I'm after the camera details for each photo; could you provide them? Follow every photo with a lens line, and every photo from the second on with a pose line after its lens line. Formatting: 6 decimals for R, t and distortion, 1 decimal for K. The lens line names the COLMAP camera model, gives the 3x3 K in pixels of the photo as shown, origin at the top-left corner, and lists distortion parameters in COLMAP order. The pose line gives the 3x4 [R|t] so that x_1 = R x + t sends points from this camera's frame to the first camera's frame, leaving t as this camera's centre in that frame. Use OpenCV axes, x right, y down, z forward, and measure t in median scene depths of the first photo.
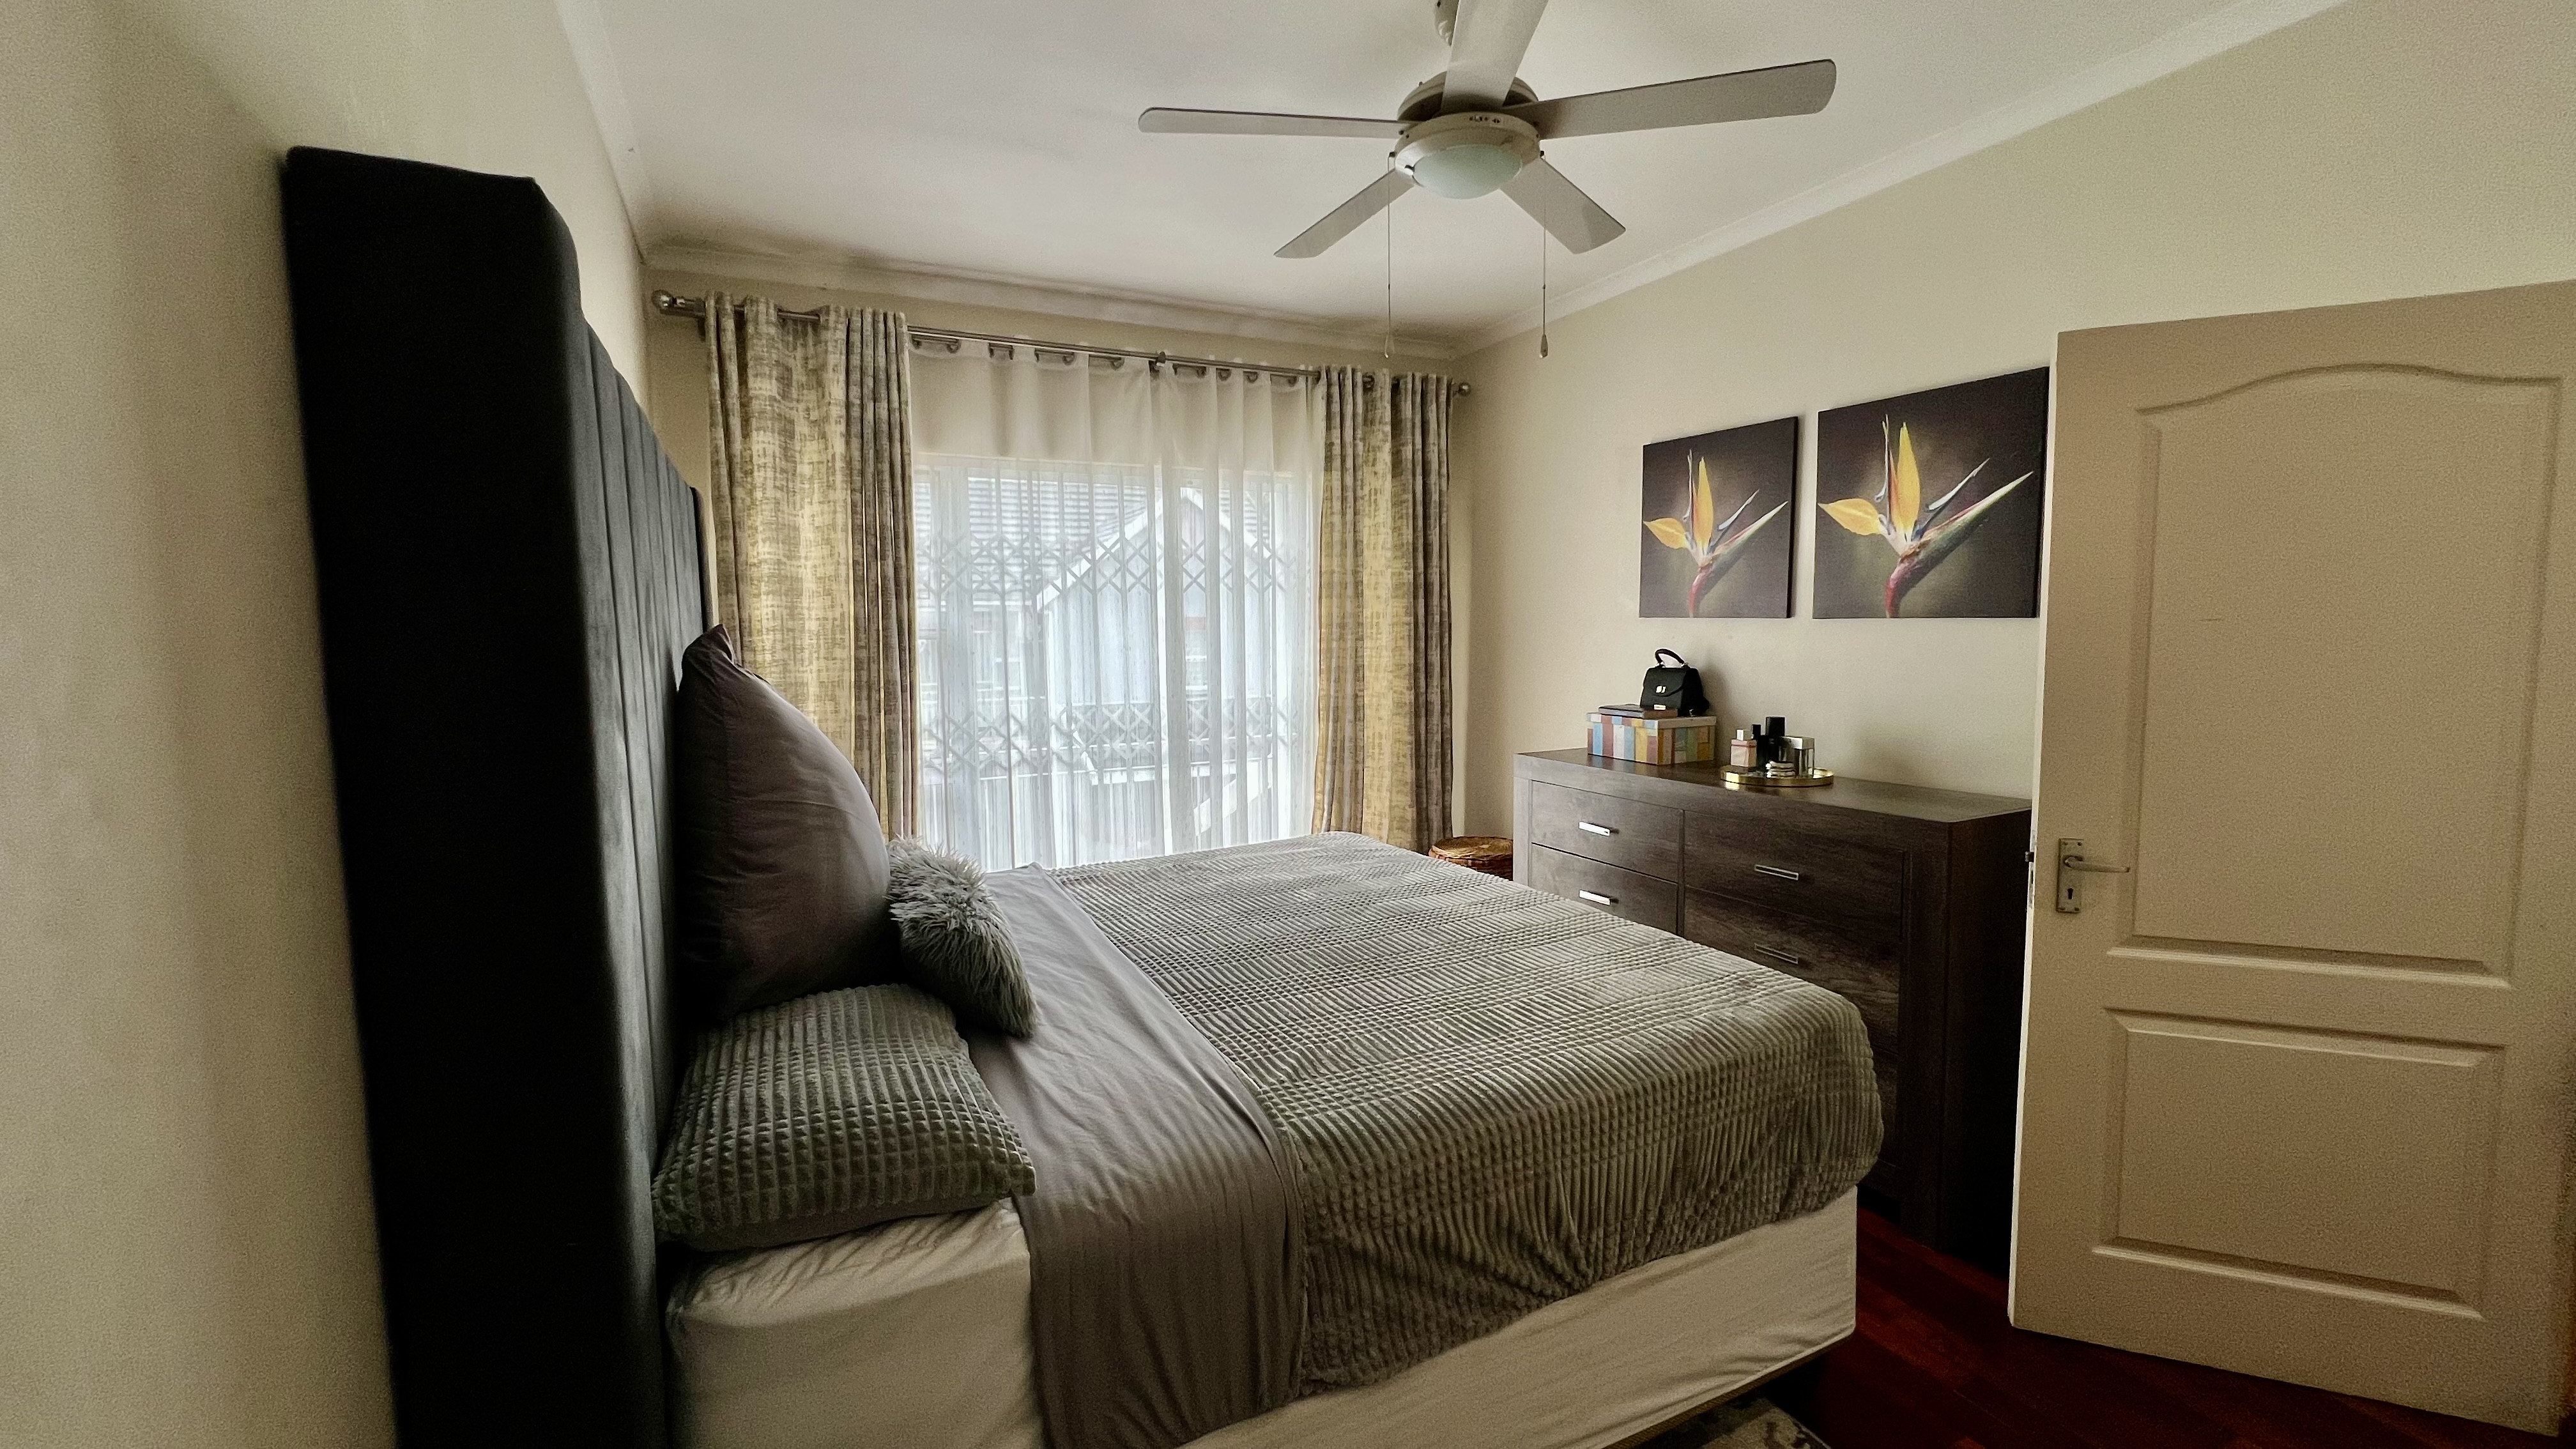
lens RADIAL K [[1032.9, 0, 1289.3], [0, 1032.9, 719.3], [0, 0, 1]] dist [0.002321, 0.000159]
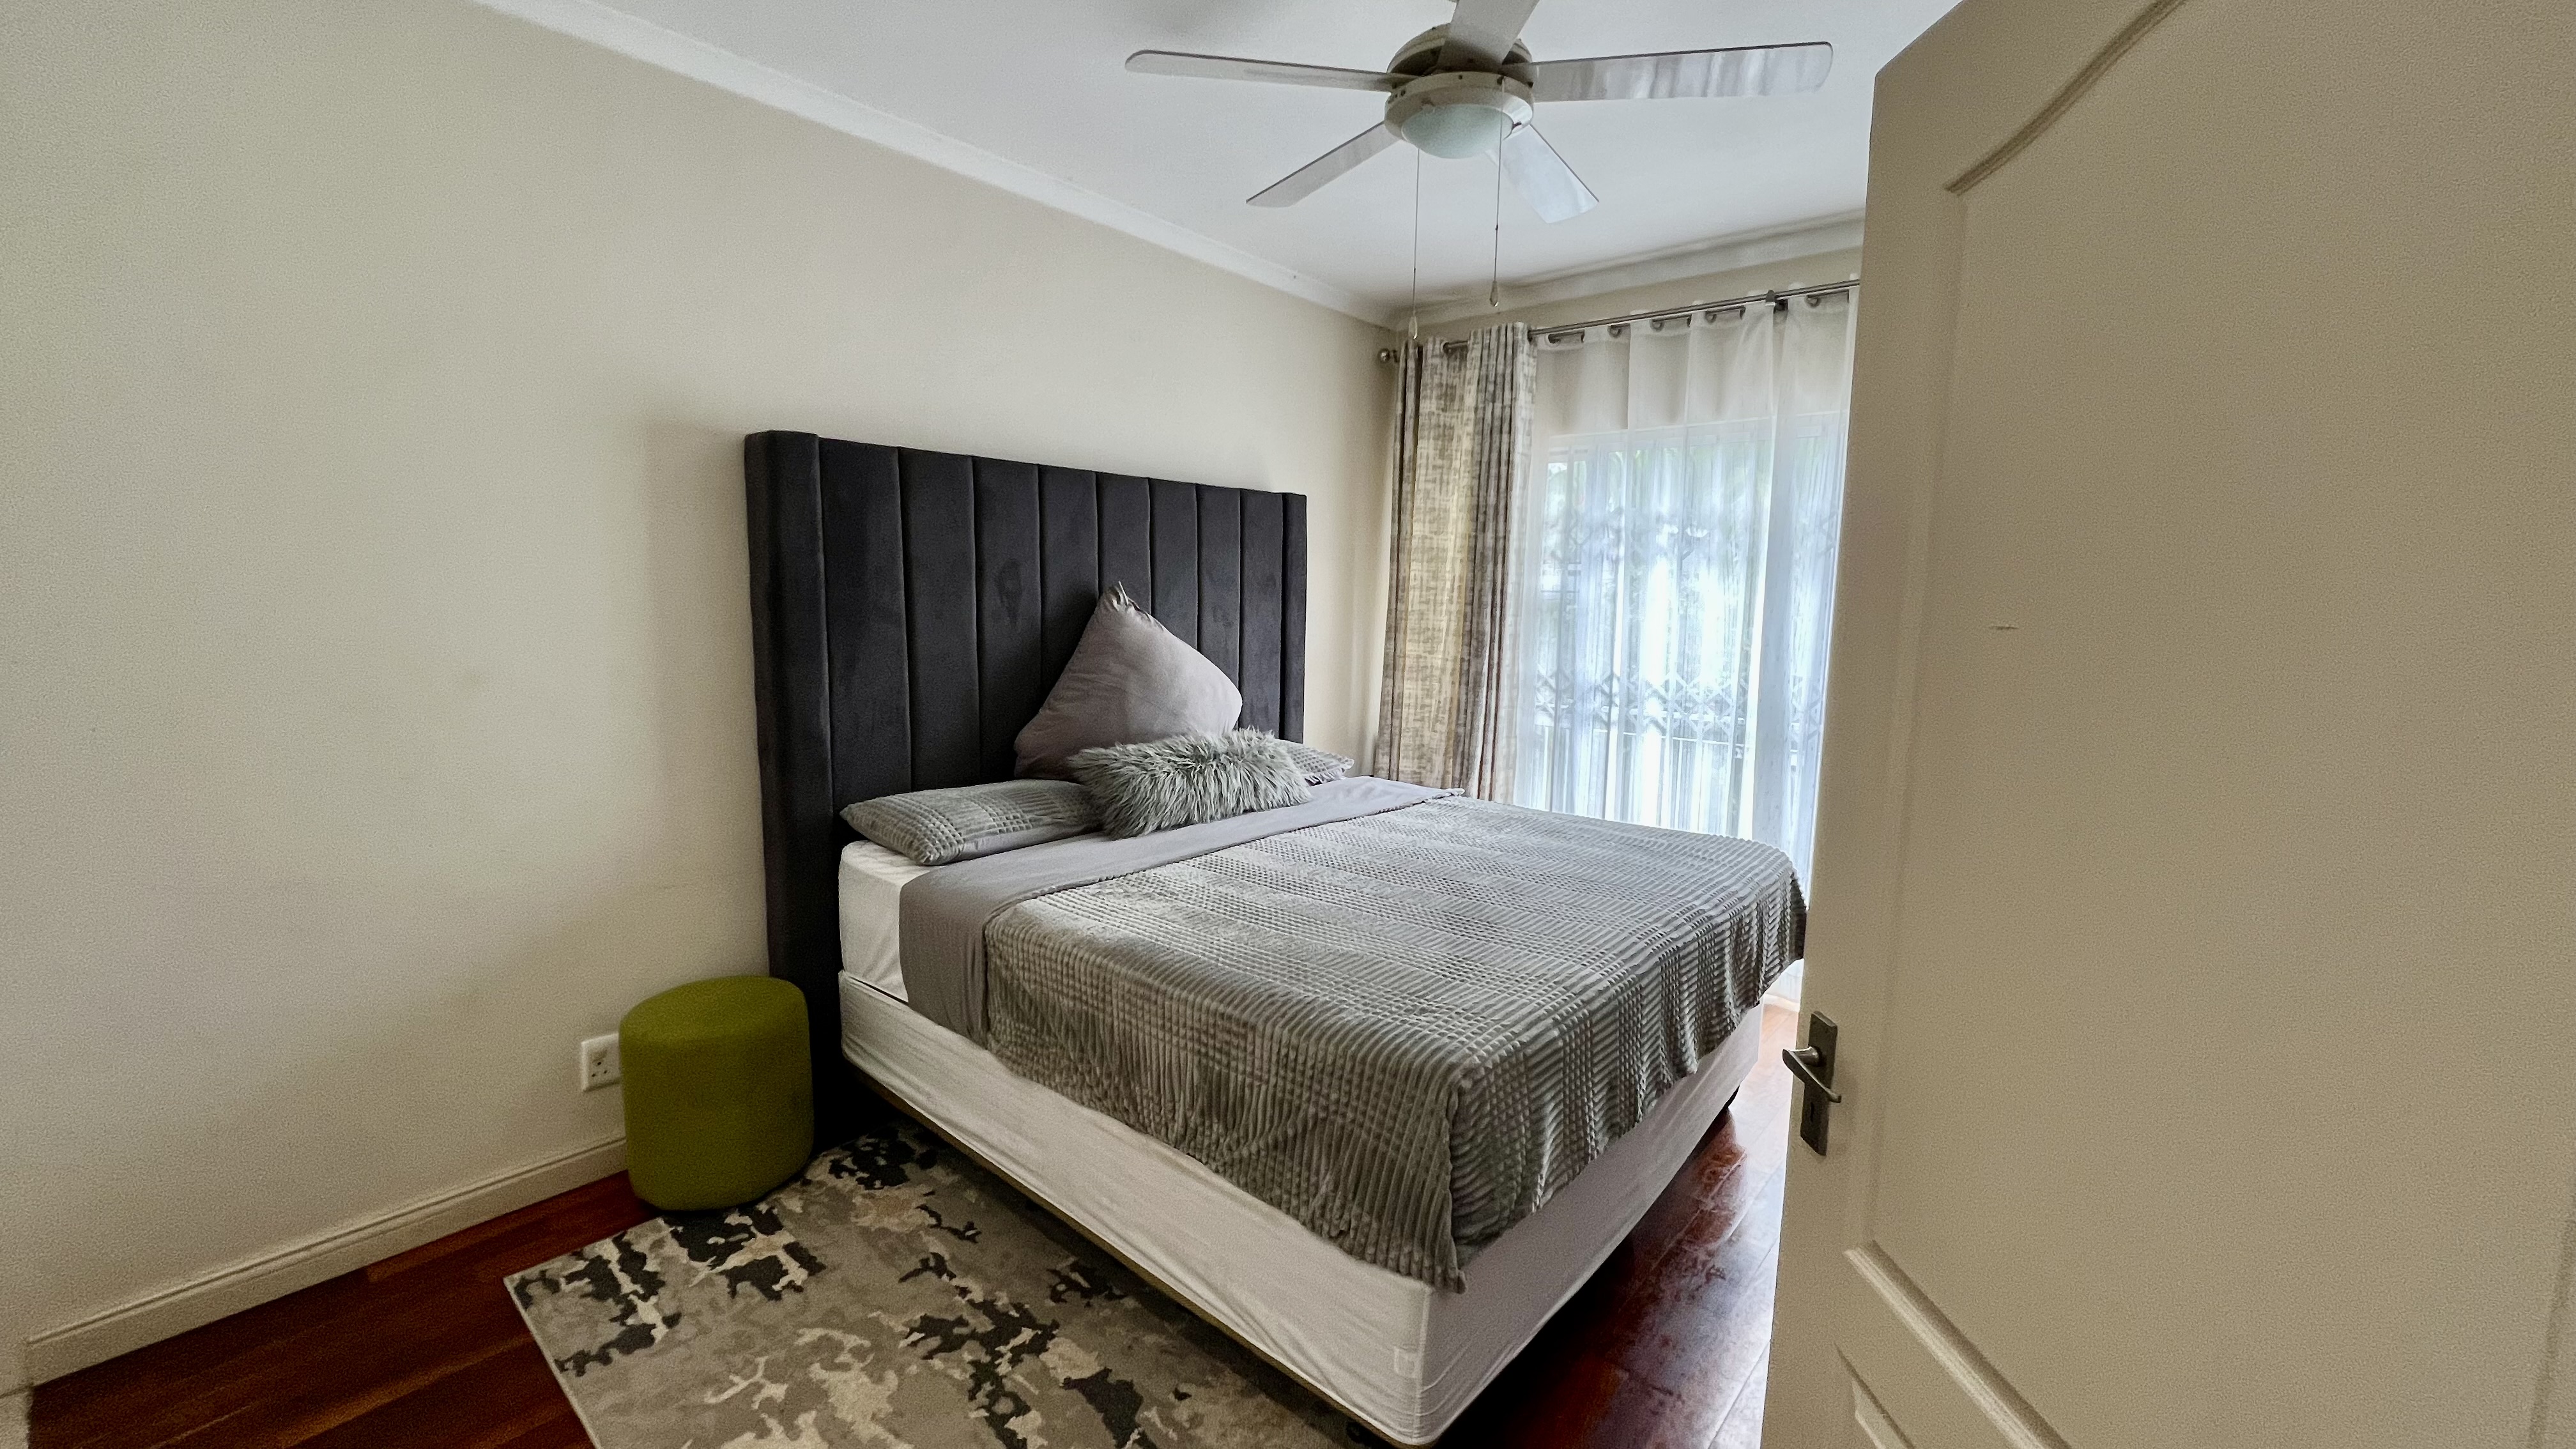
lens RADIAL K [[1032.9, 0, 1295.4], [0, 1032.9, 726.6], [0, 0, 1]] dist [0.002321, 0.000159]
pose [[0.392332, 0.142087, -0.908783, 0.667138], [-0.109045, 0.988215, 0.107429, -0.034270], [0.913337, 0.056951, 0.403202, 0.314346]]
